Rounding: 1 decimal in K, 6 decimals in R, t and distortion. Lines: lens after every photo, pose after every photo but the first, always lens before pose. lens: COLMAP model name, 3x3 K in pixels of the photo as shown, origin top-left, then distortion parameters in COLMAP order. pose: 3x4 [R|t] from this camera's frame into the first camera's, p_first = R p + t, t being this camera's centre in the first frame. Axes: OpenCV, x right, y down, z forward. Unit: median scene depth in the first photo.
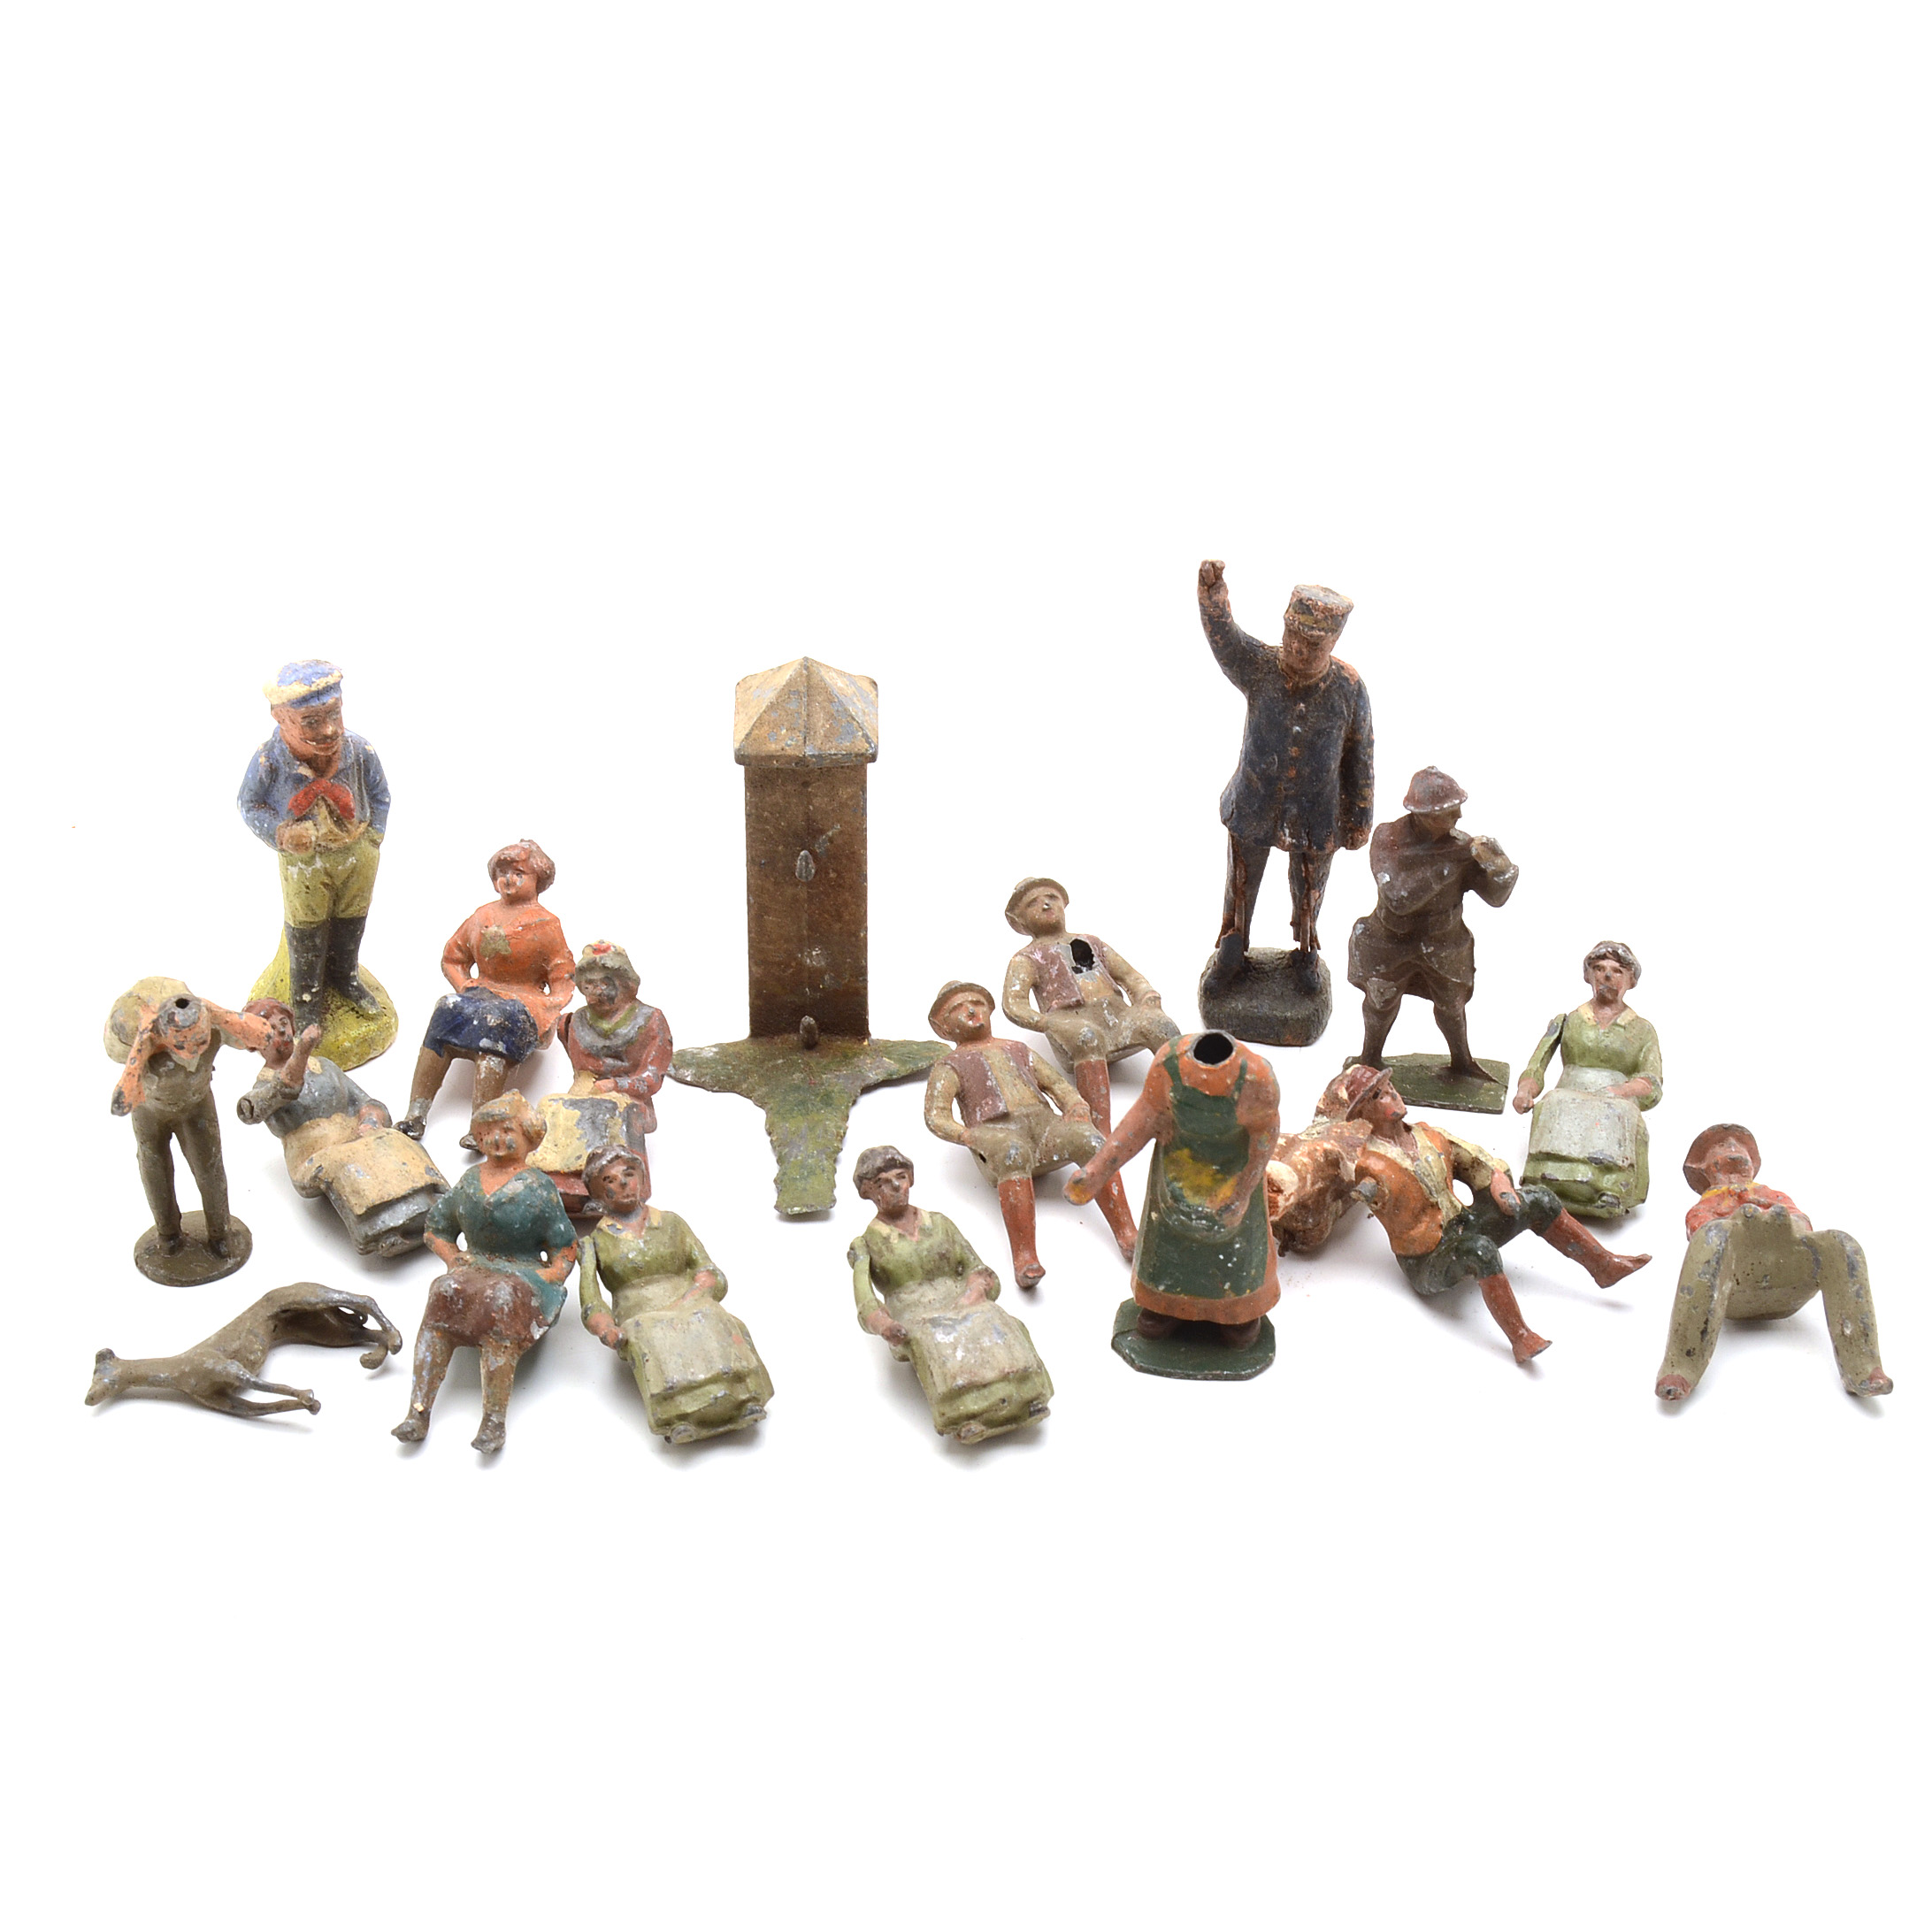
lens RADIAL K [[3288.6, 0, 966.0], [0, 3288.6, 966.0], [0, 0, 1]] dist [-0.086301, -0.001213]
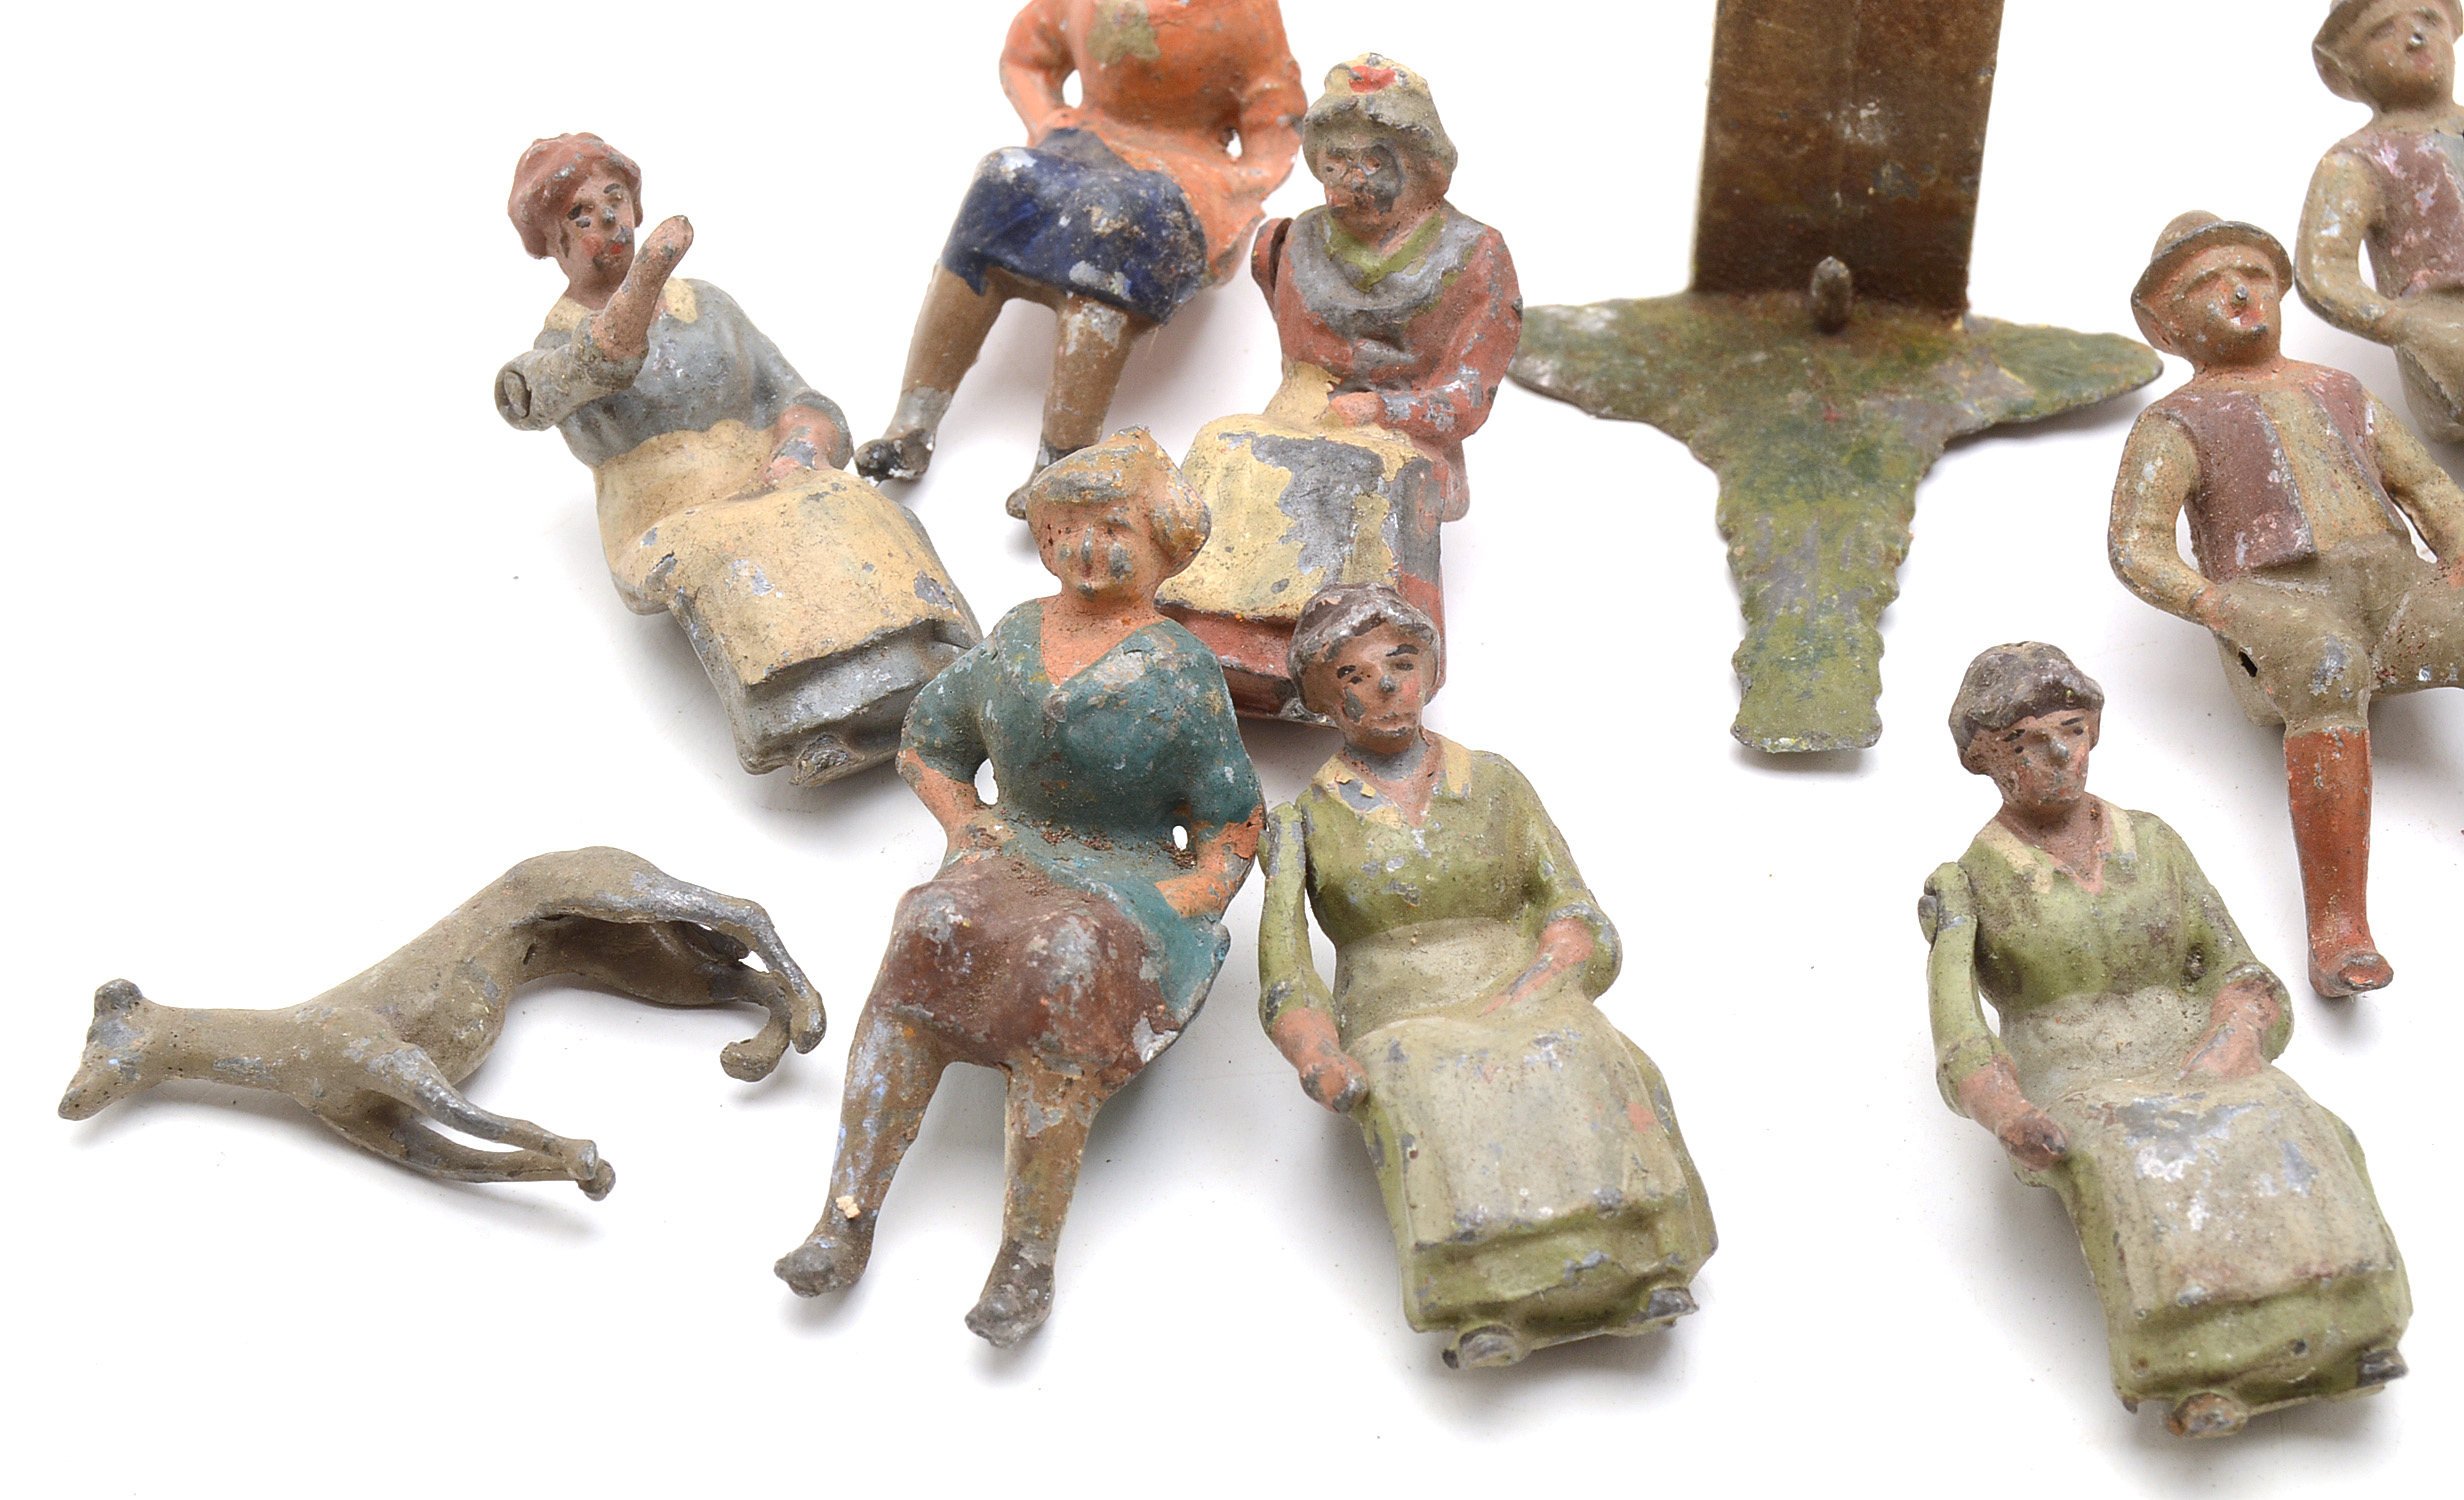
lens RADIAL K [[4952.9, 0, 1232.0], [0, 4952.9, 750.0], [0, 0, 1]] dist [-0.041847, 0.148581]
pose [[0.989191, 0.093592, -0.112879, -0.051497], [-0.073723, 0.982875, 0.168881, -0.027363], [0.126752, -0.158734, 0.979151, 0.382360]]
